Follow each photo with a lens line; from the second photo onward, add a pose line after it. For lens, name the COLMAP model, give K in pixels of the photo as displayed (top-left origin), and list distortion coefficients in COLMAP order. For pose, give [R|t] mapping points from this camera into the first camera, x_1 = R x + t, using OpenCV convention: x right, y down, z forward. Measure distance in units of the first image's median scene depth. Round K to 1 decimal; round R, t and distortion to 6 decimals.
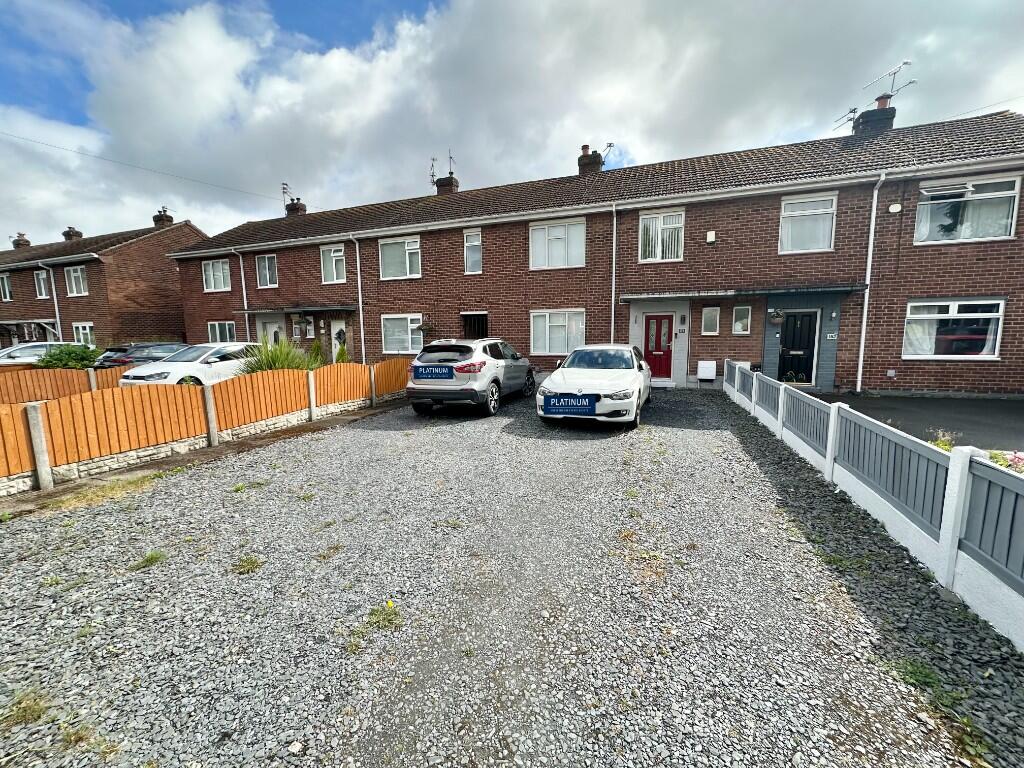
lens RADIAL K [[406.9, 0, 512.7], [0, 406.9, 384.3], [0, 0, 1]] dist [-0.003724, -0.000113]
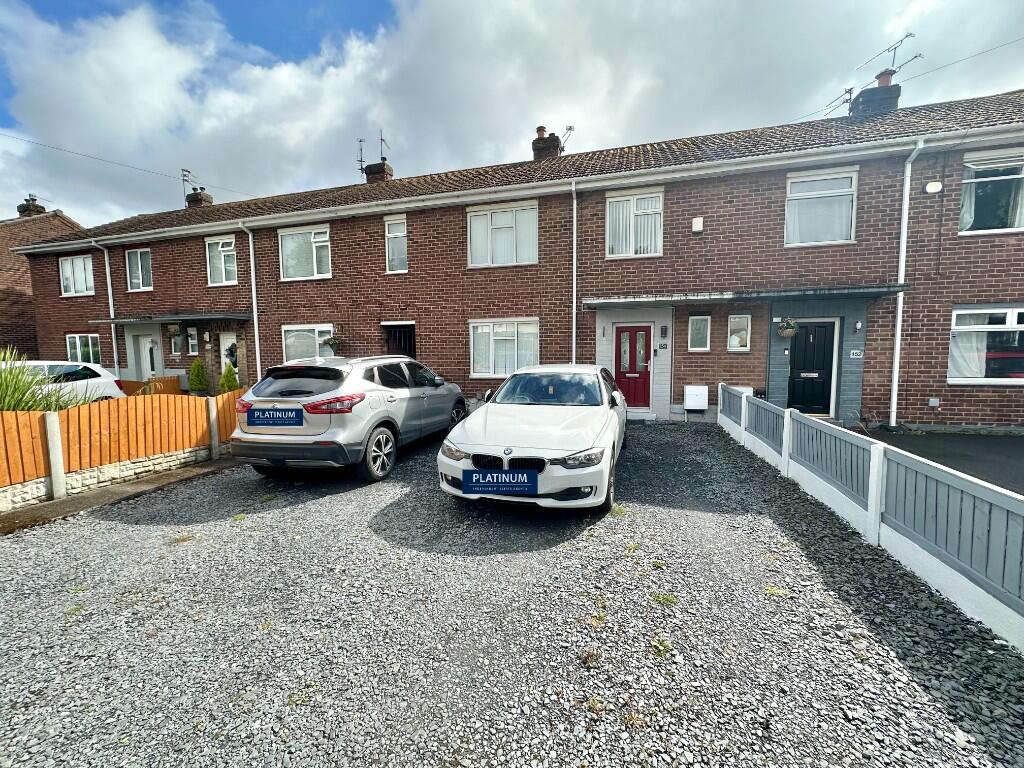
lens RADIAL K [[406.9, 0, 512.7], [0, 406.9, 384.3], [0, 0, 1]] dist [-0.003724, -0.000113]
pose [[0.997201, -0.004149, 0.074655, 0.077949], [0.007311, 0.999085, -0.042131, -0.030566], [-0.074412, 0.042558, 0.996319, 0.266158]]
